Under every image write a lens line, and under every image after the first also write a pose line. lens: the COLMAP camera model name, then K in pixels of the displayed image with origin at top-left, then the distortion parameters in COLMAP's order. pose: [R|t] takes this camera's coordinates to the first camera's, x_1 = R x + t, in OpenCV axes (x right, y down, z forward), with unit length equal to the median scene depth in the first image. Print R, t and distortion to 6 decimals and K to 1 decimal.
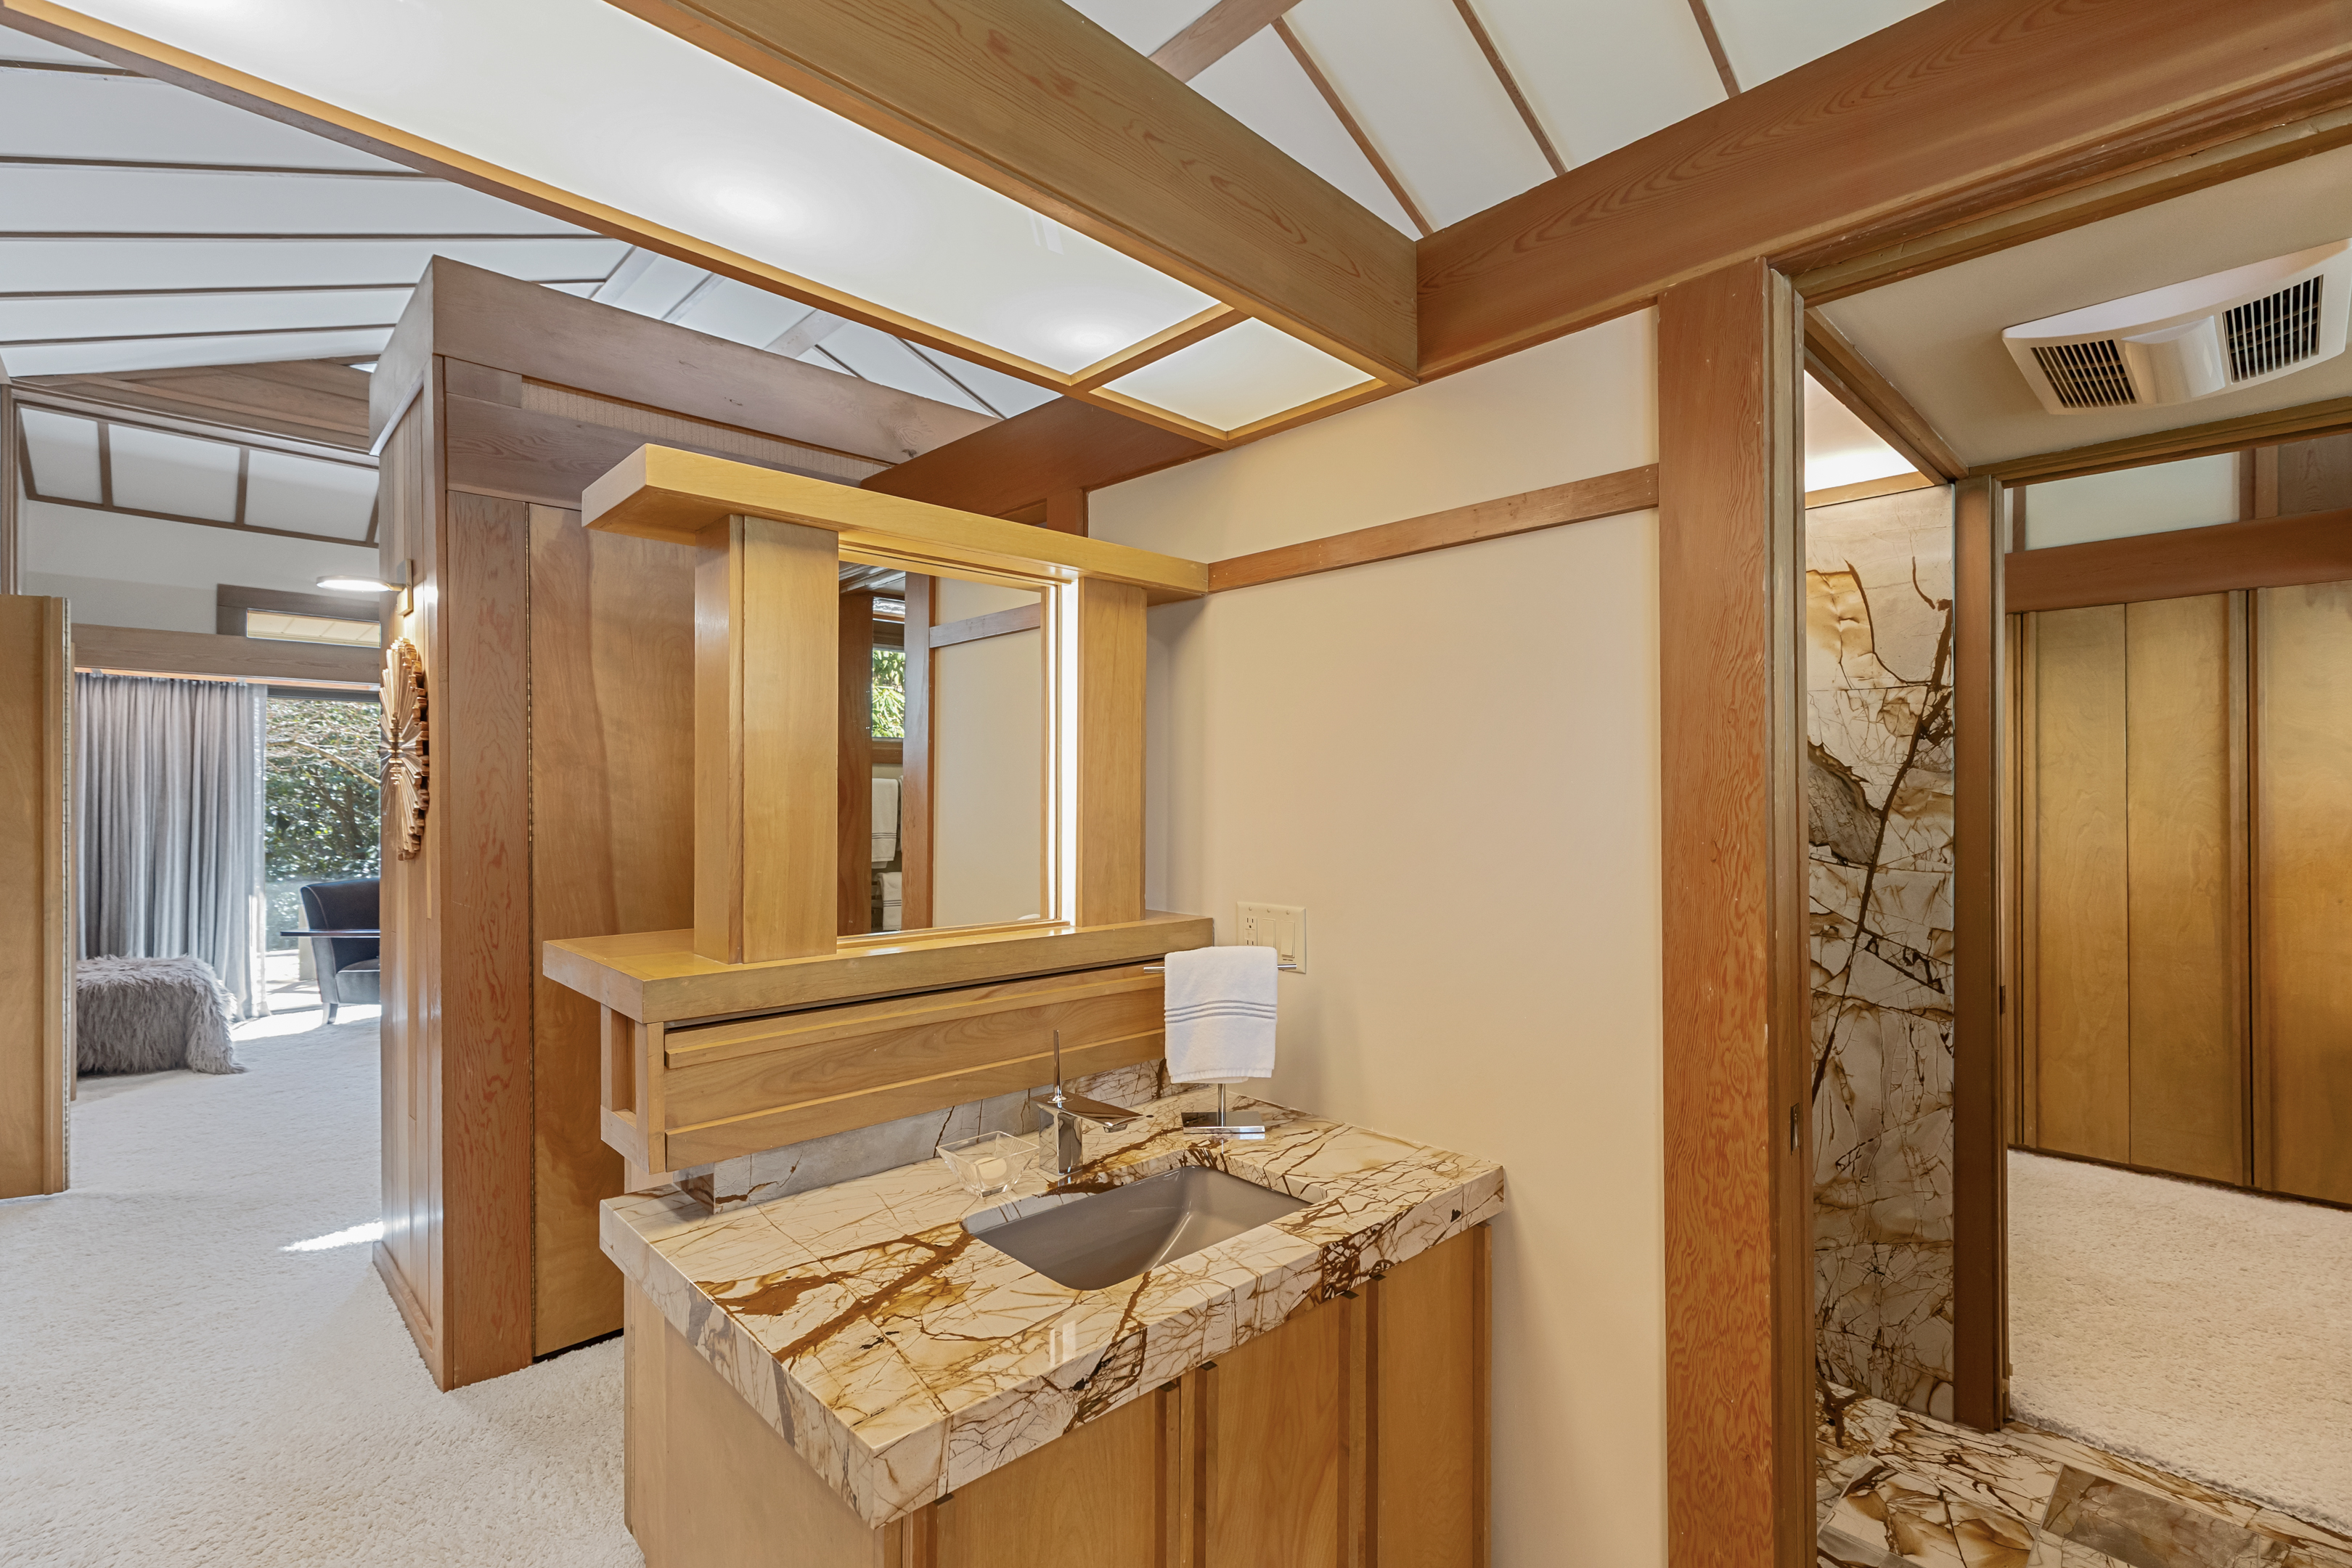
lens RADIAL K [[1060.4, 0, 1180.9], [0, 1060.4, 794.1], [0, 0, 1]] dist [0.003232, 0.000070]
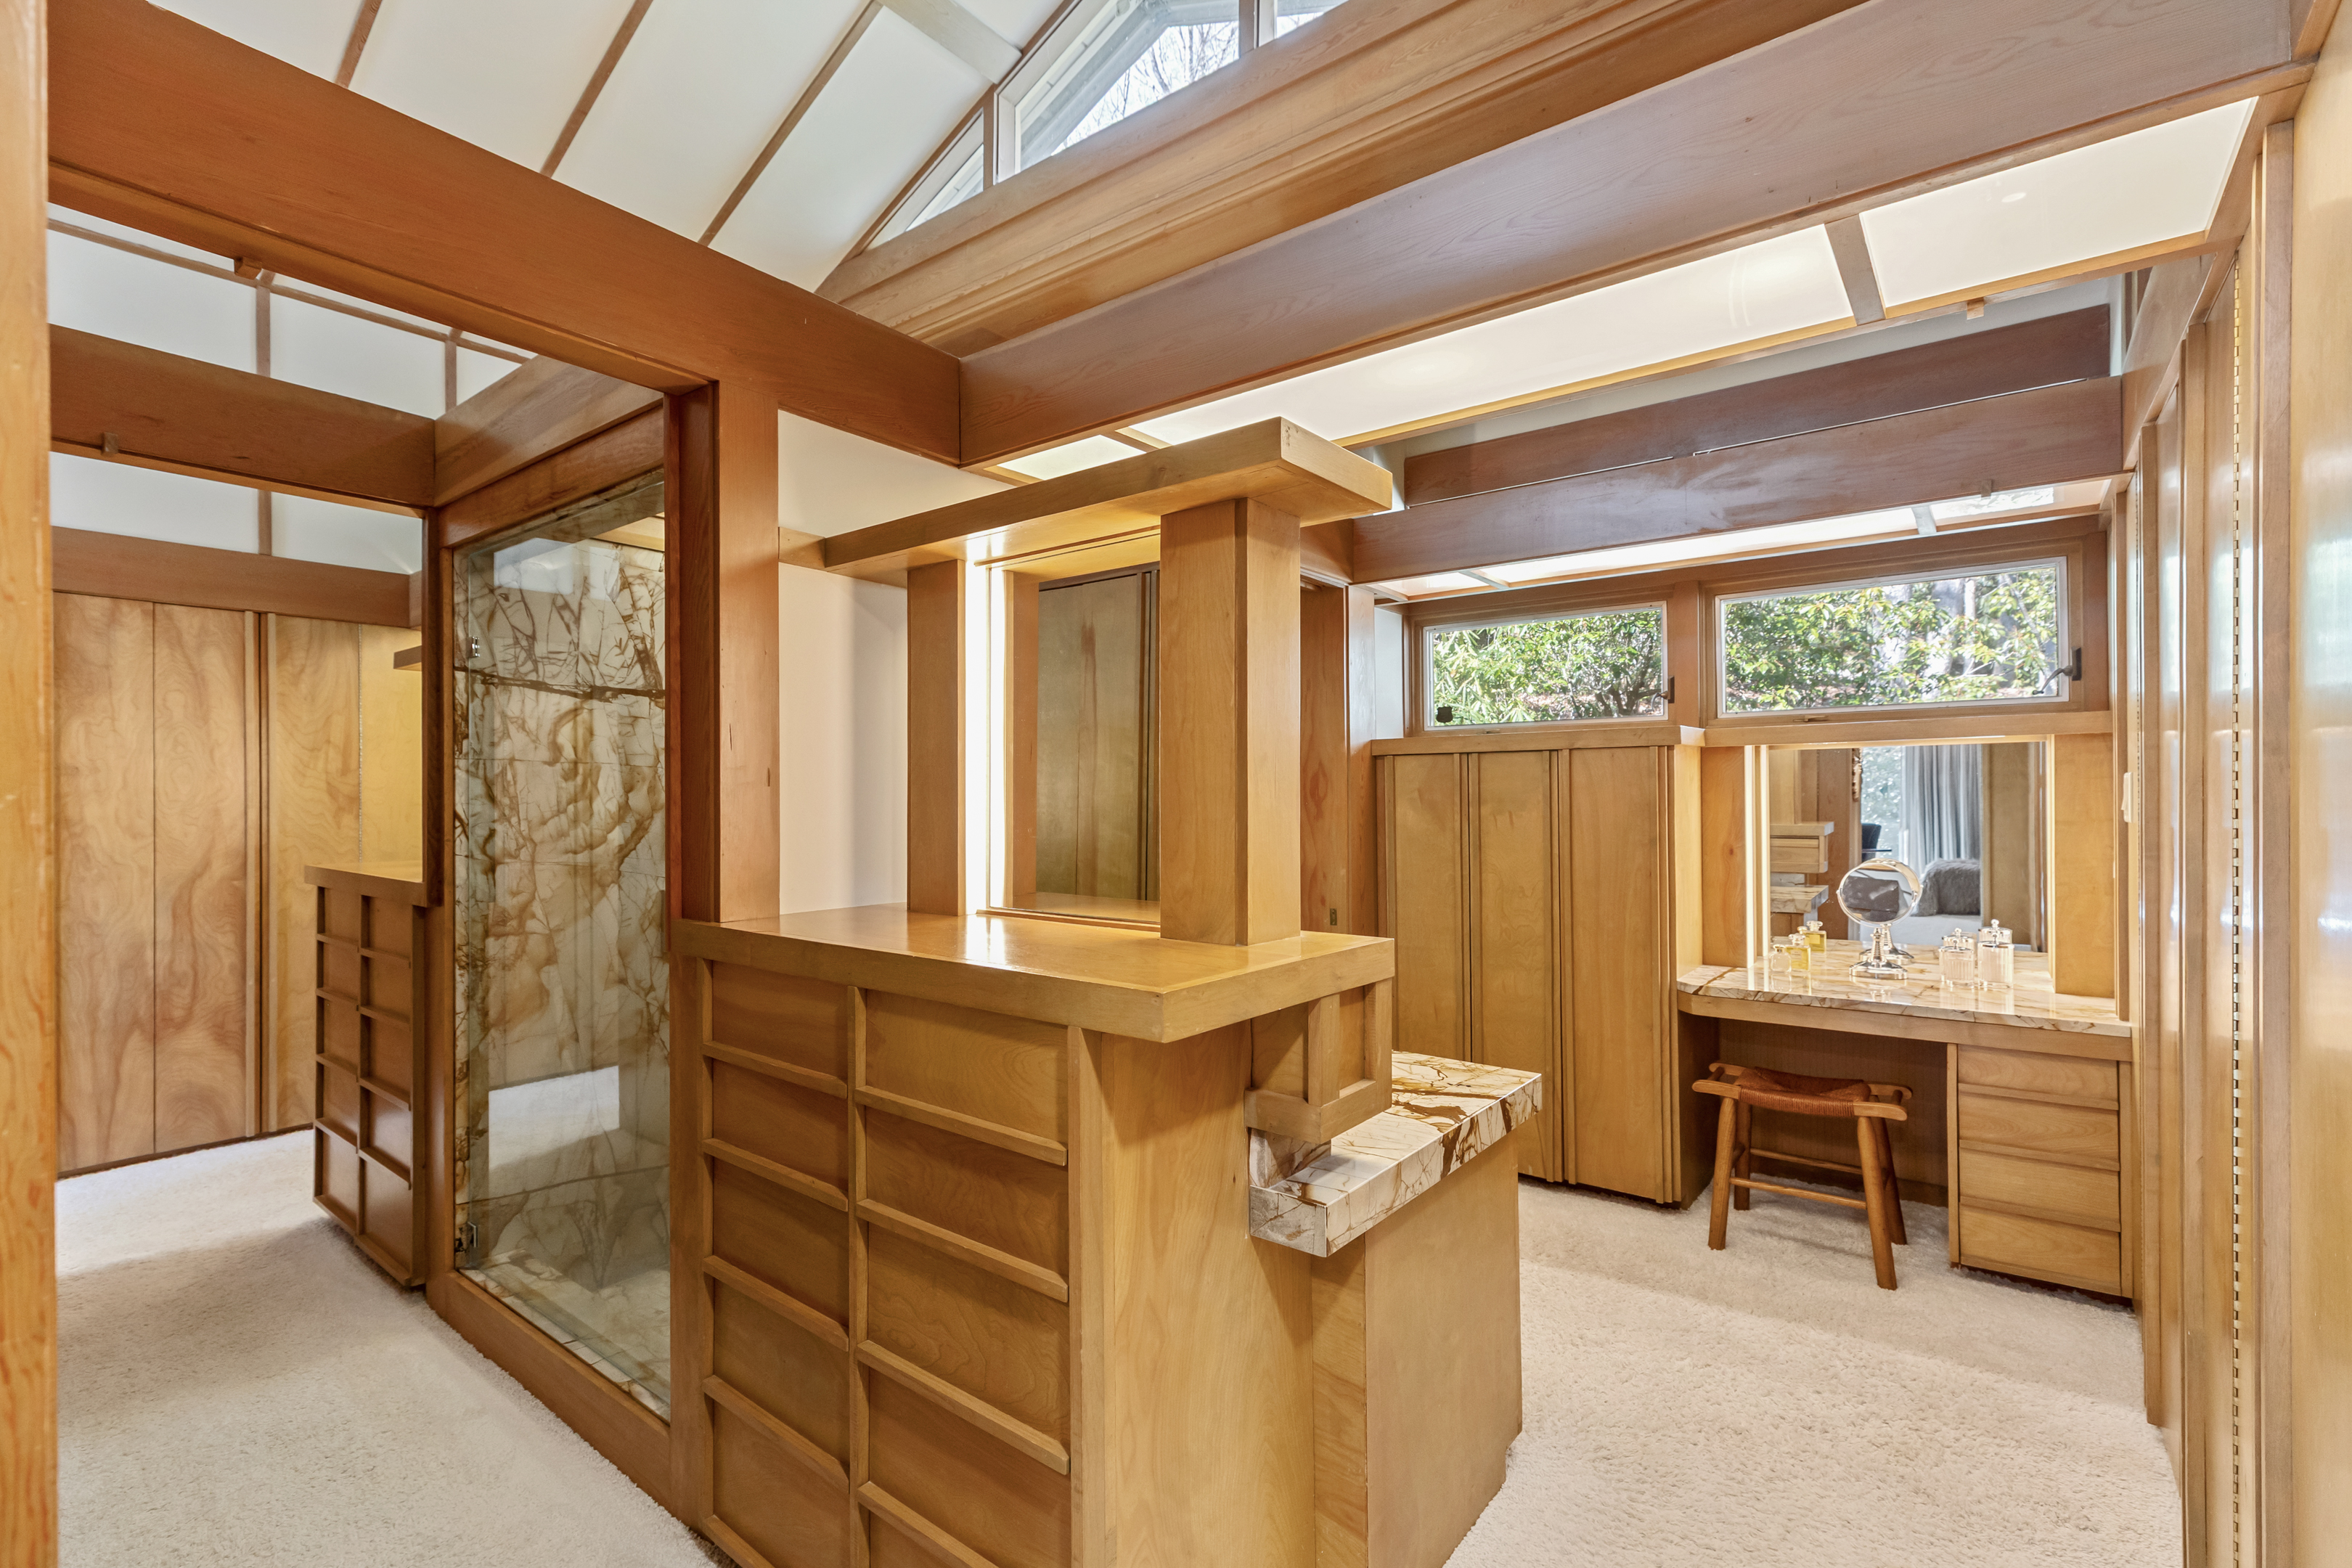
lens RADIAL K [[1060.4, 0, 1178.6], [0, 1060.4, 788.2], [0, 0, 1]] dist [0.003232, 0.000070]
pose [[-0.140104, 0.000003, 0.990137, -1.823565], [-0.006795, 0.999976, -0.000965, 0.010540], [-0.990114, -0.006863, -0.140100, 1.570630]]
